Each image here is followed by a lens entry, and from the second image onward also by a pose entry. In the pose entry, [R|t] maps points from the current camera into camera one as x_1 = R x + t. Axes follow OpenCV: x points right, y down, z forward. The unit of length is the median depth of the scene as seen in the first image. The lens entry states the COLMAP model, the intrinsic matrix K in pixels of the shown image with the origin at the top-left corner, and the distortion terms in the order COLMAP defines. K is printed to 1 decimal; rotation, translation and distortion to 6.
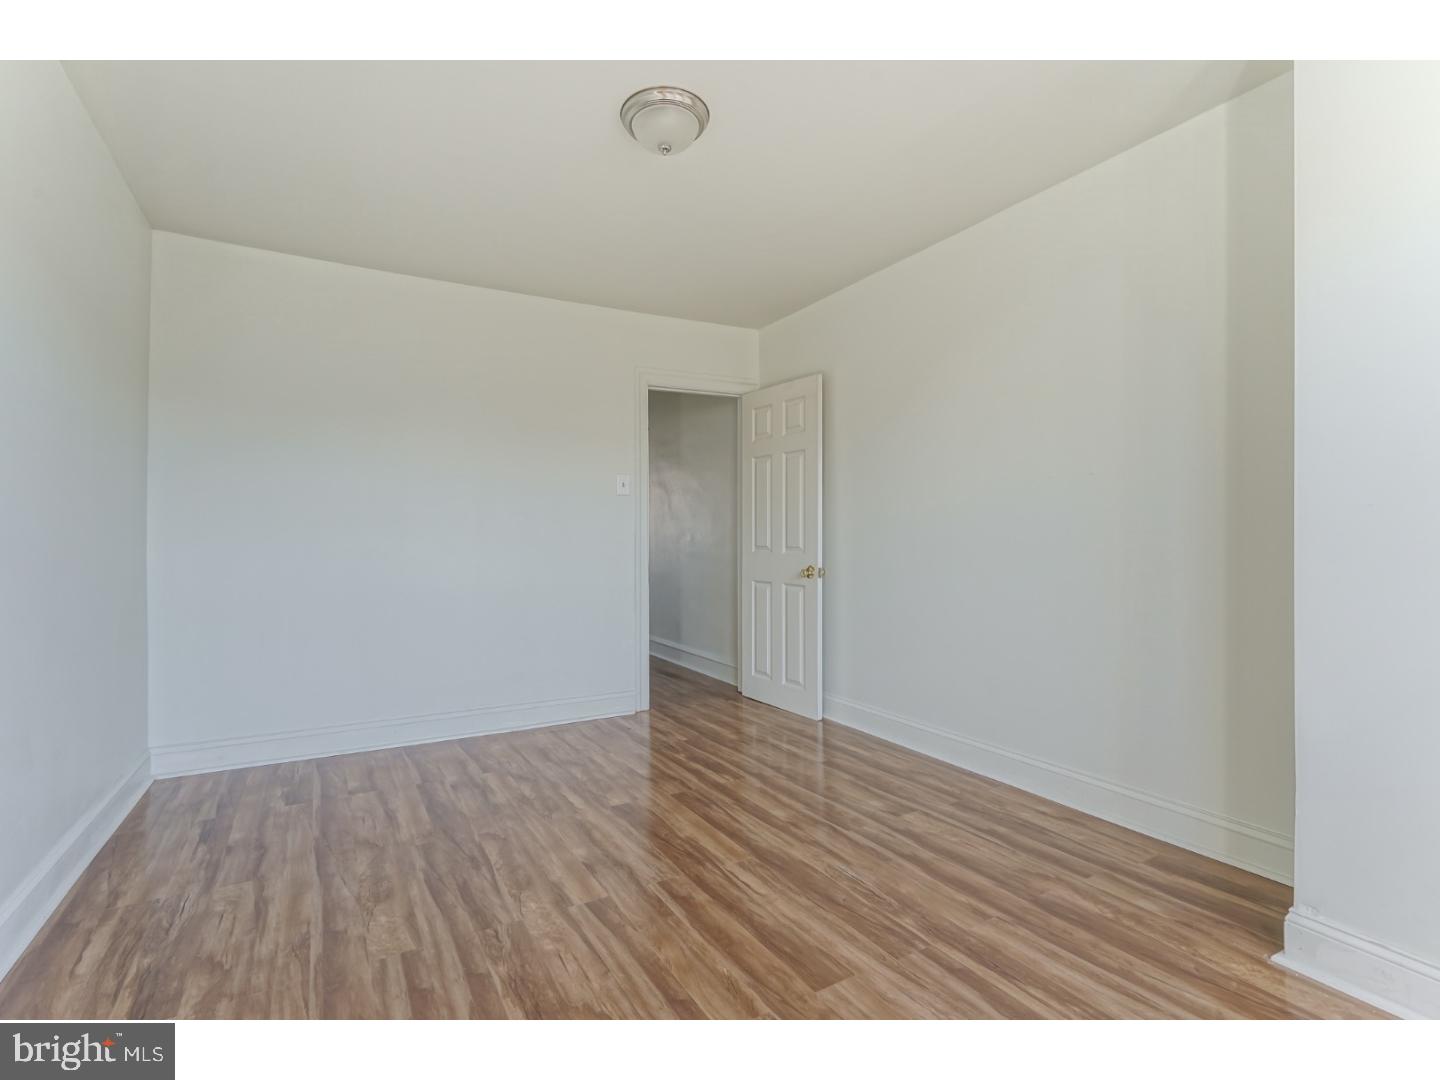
lens RADIAL K [[665.8, 0, 715.4], [0, 665.8, 543.1], [0, 0, 1]] dist [-0.001678, 0.000160]
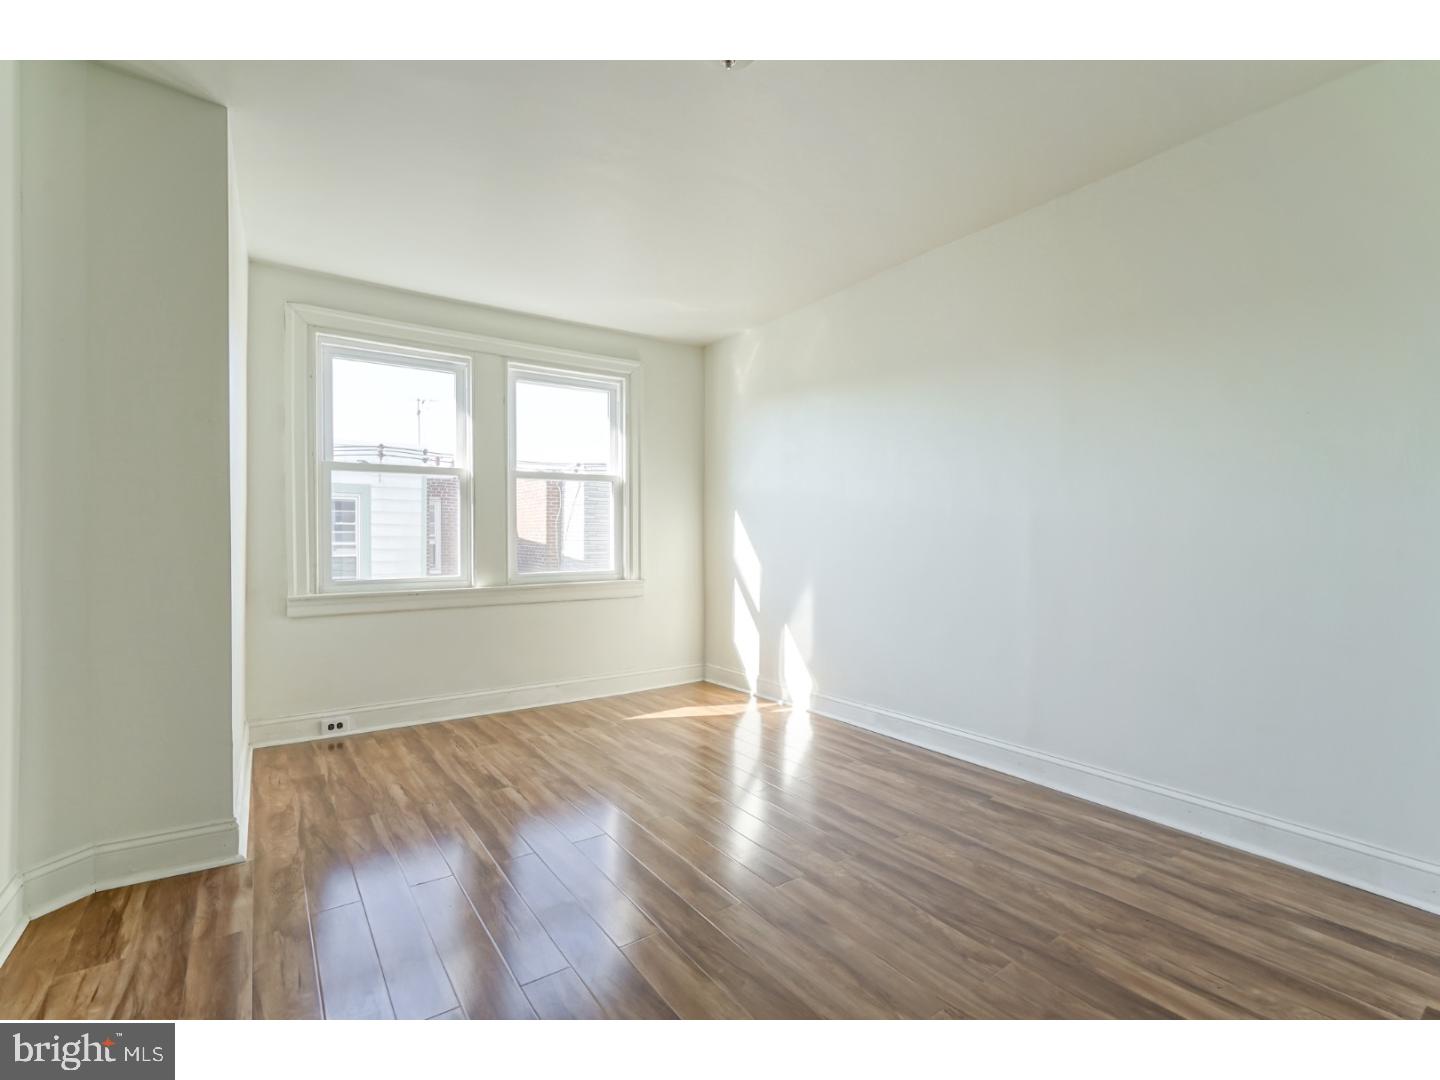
lens RADIAL K [[665.8, 0, 715.4], [0, 665.8, 543.1], [0, 0, 1]] dist [-0.001678, 0.000160]
pose [[-0.998296, 0.005300, -0.058116, -0.013087], [0.004118, 0.999783, 0.020435, -0.018088], [0.058212, 0.020161, -0.998101, 1.983871]]
